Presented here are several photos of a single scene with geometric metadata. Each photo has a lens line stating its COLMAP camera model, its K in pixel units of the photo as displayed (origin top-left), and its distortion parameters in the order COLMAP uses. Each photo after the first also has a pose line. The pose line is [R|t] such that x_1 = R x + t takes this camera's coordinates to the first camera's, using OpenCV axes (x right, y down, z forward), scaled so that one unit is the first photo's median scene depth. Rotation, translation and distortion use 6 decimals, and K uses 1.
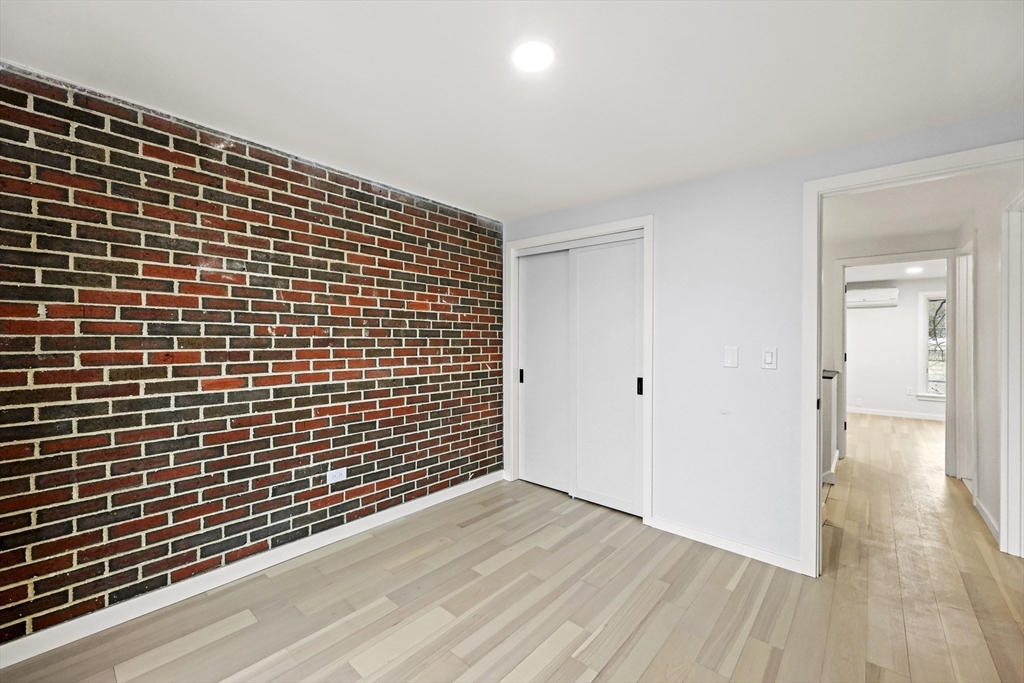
lens RADIAL K [[412.9, 0, 517.1], [0, 412.9, 336.7], [0, 0, 1]] dist [0.000044, 0.000384]
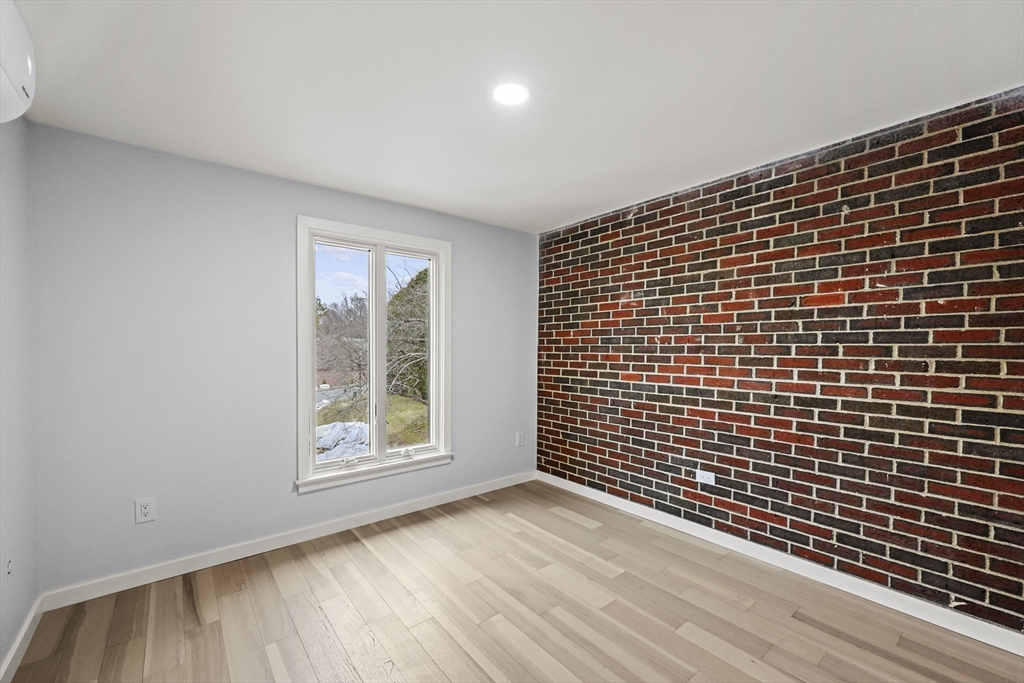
lens RADIAL K [[412.9, 0, 525.5], [0, 412.9, 359.4], [0, 0, 1]] dist [0.000044, 0.000384]
pose [[-0.154277, 0.014520, -0.987921, 0.676961], [-0.006972, 0.999851, 0.015784, 0.026059], [0.988003, 0.009323, -0.154153, 0.728047]]
